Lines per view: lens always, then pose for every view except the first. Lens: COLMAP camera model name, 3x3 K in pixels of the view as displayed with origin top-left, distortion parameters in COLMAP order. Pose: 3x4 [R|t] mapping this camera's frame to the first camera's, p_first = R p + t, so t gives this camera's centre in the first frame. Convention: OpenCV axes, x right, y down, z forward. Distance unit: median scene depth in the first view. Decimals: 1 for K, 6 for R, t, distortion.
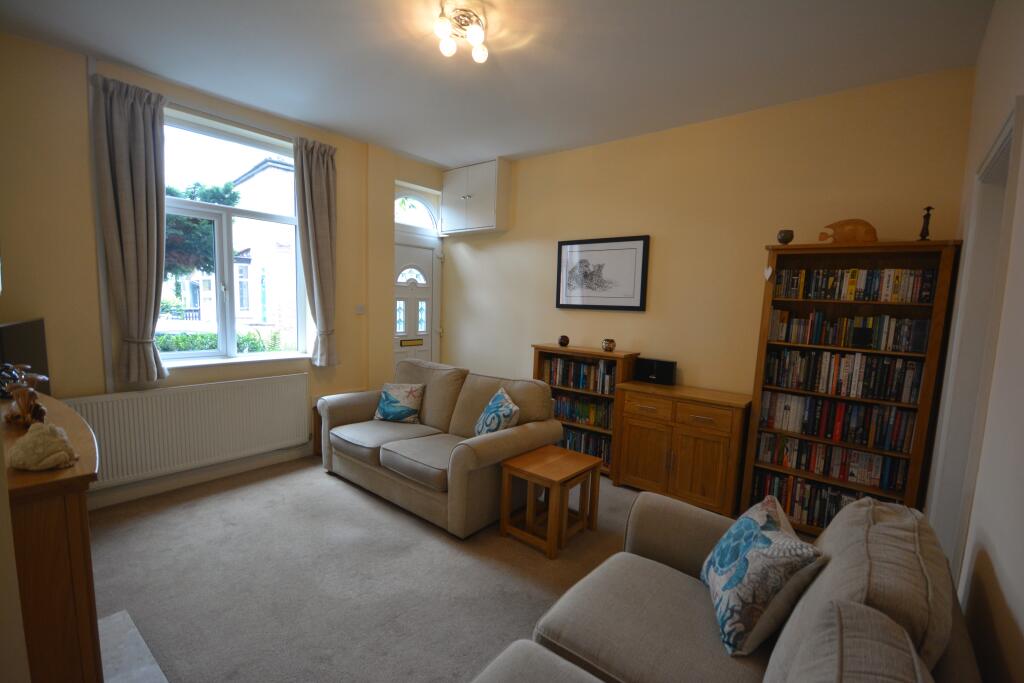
lens RADIAL K [[456.5, 0, 514.0], [0, 456.5, 346.0], [0, 0, 1]] dist [0.001778, -0.000414]
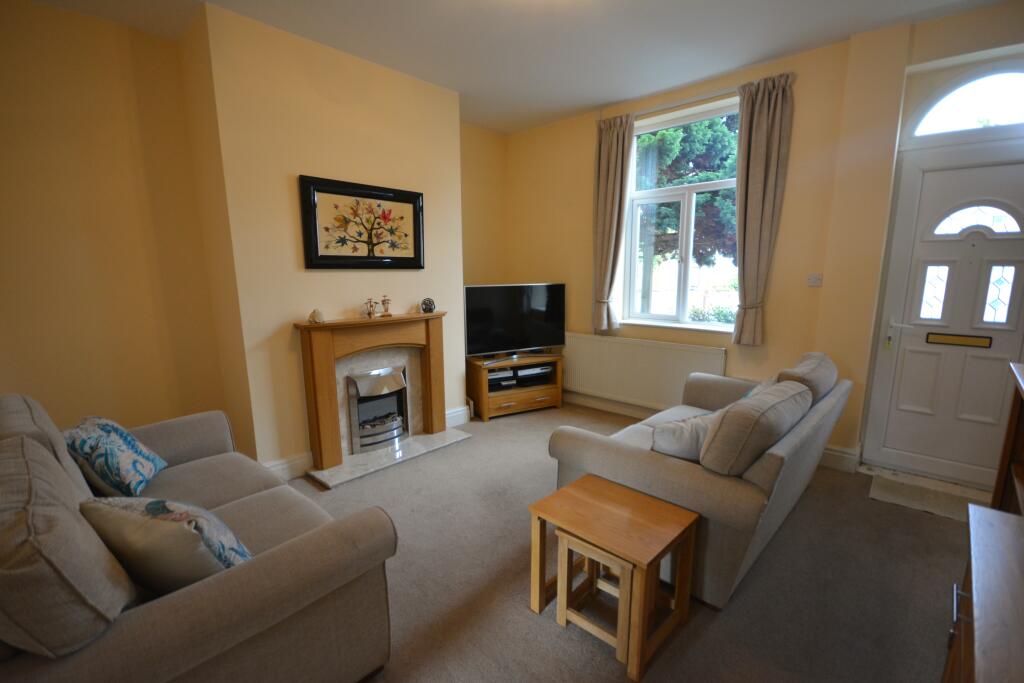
lens RADIAL K [[456.5, 0, 513.8], [0, 456.5, 346.1], [0, 0, 1]] dist [0.001778, -0.000414]
pose [[-0.066920, 0.133610, -0.988772, 0.495988], [-0.094215, 0.985719, 0.139574, -0.035305], [0.993300, 0.102498, -0.053376, 0.632957]]
